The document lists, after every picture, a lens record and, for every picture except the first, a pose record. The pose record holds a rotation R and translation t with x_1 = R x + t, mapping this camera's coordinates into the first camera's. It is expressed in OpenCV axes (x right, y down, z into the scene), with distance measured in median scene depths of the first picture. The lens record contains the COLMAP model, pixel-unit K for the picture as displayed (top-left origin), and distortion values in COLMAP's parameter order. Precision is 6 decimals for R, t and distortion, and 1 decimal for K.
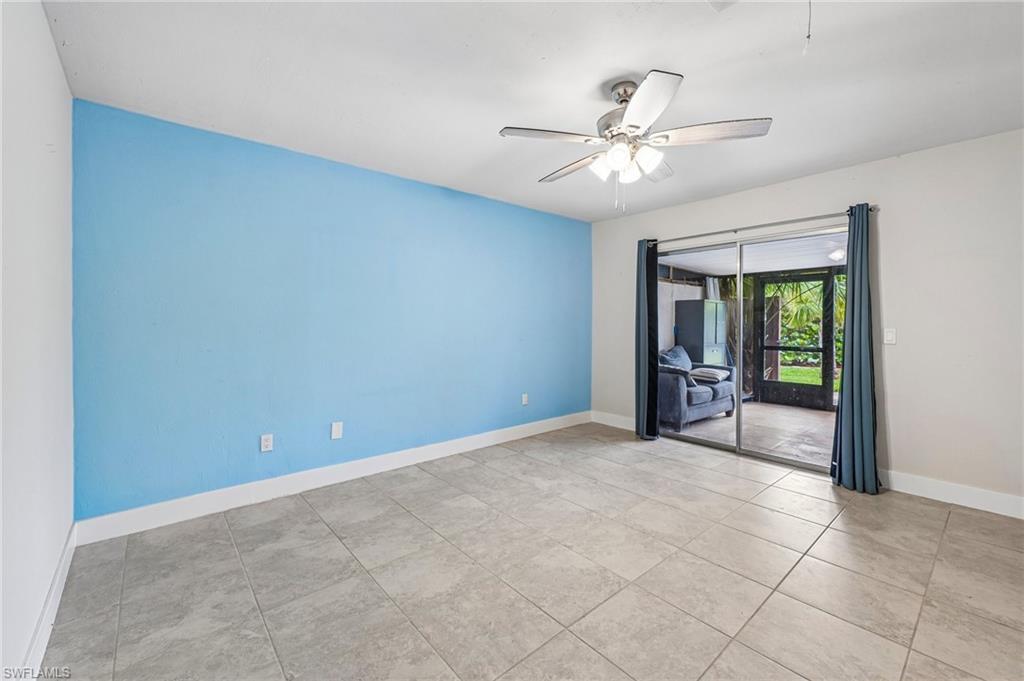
lens RADIAL K [[428.9, 0, 514.0], [0, 428.9, 320.8], [0, 0, 1]] dist [0.000715, -0.000816]
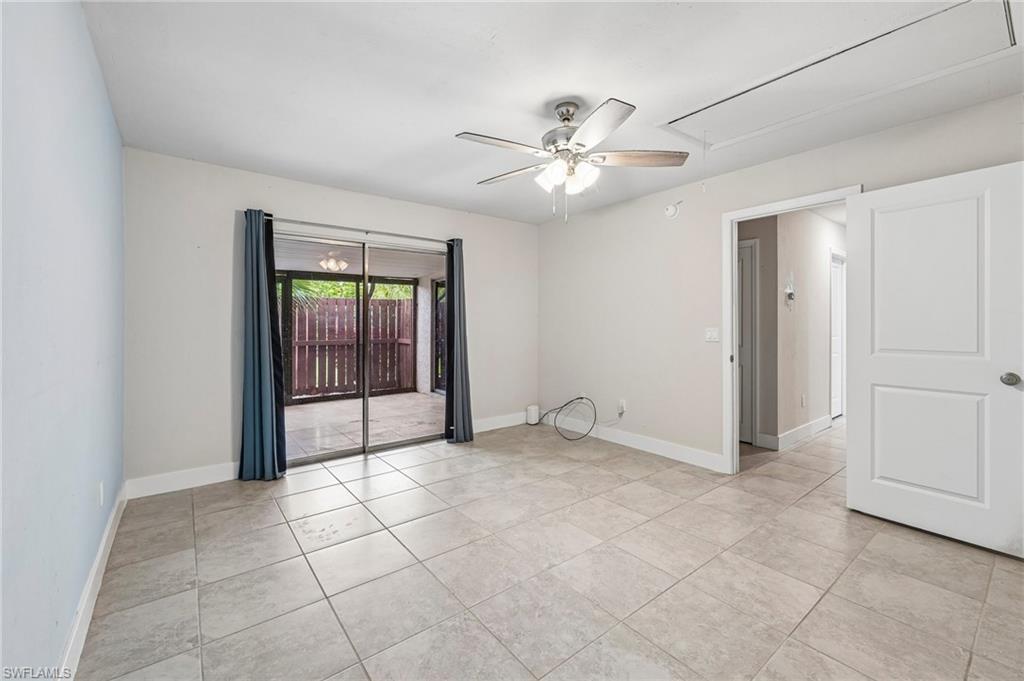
lens RADIAL K [[413.7, 0, 515.6], [0, 413.7, 350.9], [0, 0, 1]] dist [-0.001077, -0.000376]
pose [[0.044909, -0.069057, 0.996601, -0.643304], [-0.001981, 0.997600, 0.069216, -0.003971], [-0.998989, -0.005083, 0.044665, 0.898989]]
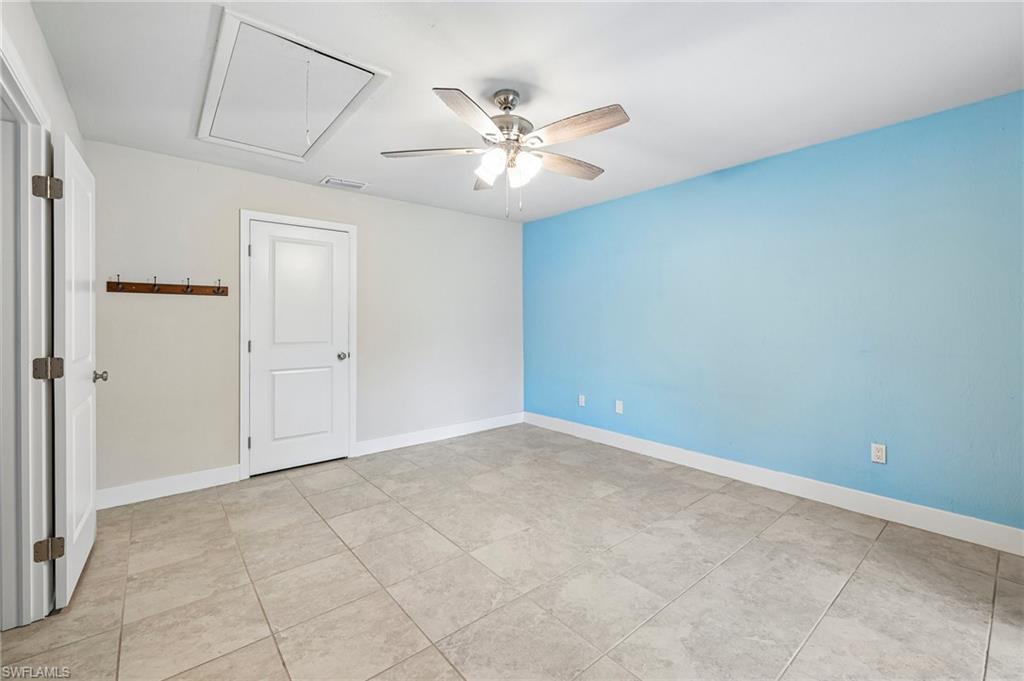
lens RADIAL K [[428.9, 0, 514.0], [0, 428.9, 320.8], [0, 0, 1]] dist [0.000715, -0.000816]
pose [[-0.022312, -0.000574, -0.999751, 1.053590], [0.005721, 0.999983, -0.000701, -0.003809], [0.999735, -0.005735, -0.022309, 0.861170]]
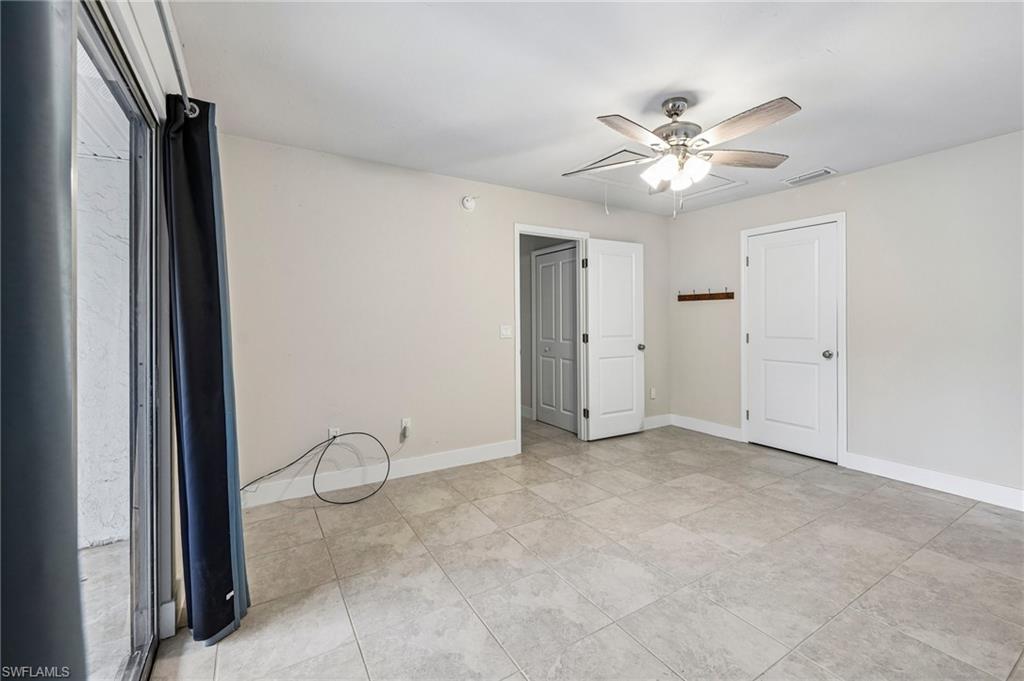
lens RADIAL K [[428.9, 0, 514.0], [0, 428.9, 320.8], [0, 0, 1]] dist [0.000715, -0.000816]
pose [[-0.985413, 0.003854, 0.170139, 0.386713], [0.003454, 0.999991, -0.002645, 0.003780], [-0.170148, -0.002019, -0.985417, 1.761630]]
